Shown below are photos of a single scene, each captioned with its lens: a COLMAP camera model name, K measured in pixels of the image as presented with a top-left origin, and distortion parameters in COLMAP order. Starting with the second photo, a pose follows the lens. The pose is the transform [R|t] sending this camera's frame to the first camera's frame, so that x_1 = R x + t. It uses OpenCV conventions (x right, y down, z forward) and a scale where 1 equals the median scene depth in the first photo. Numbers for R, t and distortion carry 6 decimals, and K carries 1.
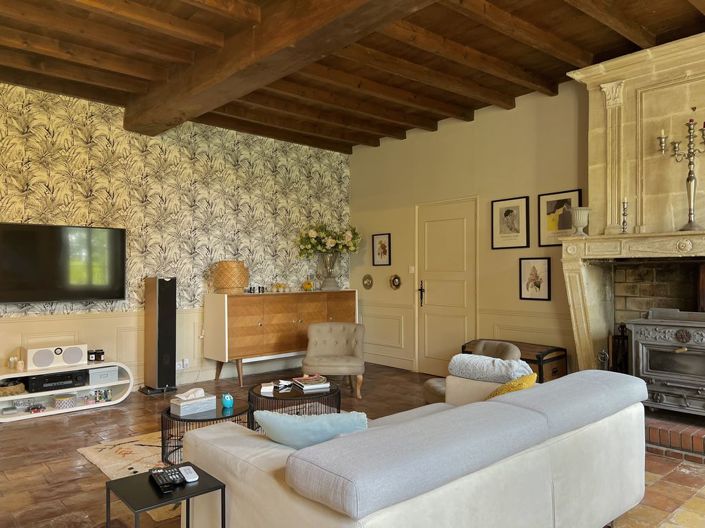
lens RADIAL K [[535.2, 0, 351.2], [0, 535.2, 264.9], [0, 0, 1]] dist [0.052920, -0.076720]
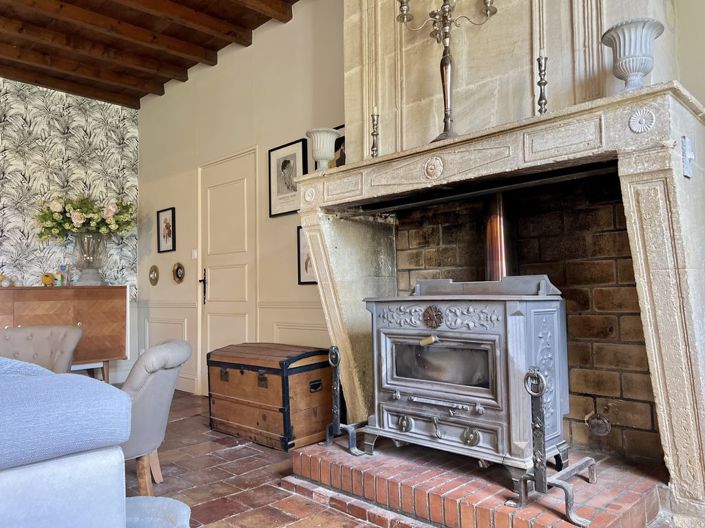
lens RADIAL K [[535.2, 0, 373.6], [0, 535.2, 265.2], [0, 0, 1]] dist [0.052920, -0.076720]
pose [[0.995929, -0.010826, 0.089489, 0.360175], [0.014505, 0.999071, -0.040568, 0.070538], [-0.088967, 0.041701, 0.995161, 0.300596]]
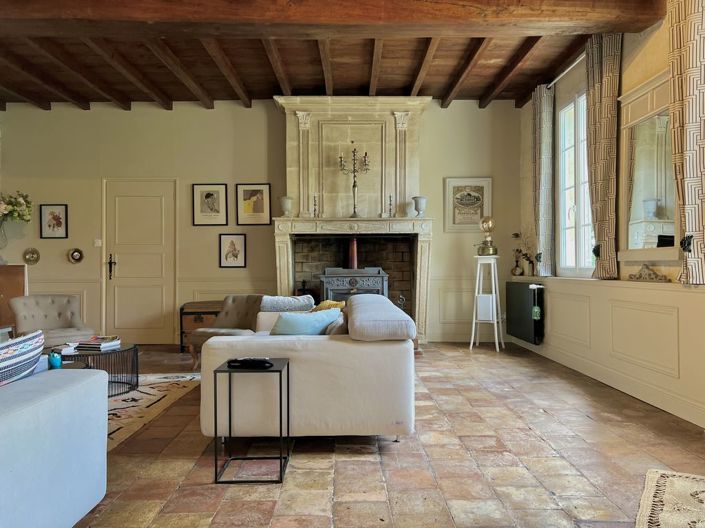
lens RADIAL K [[535.2, 0, 372.0], [0, 535.2, 271.7], [0, 0, 1]] dist [0.052920, -0.076720]
pose [[0.616636, -0.009006, 0.787197, -0.448735], [-0.006204, 0.999848, 0.016299, 0.052815], [-0.787224, -0.014935, 0.616486, -0.026878]]
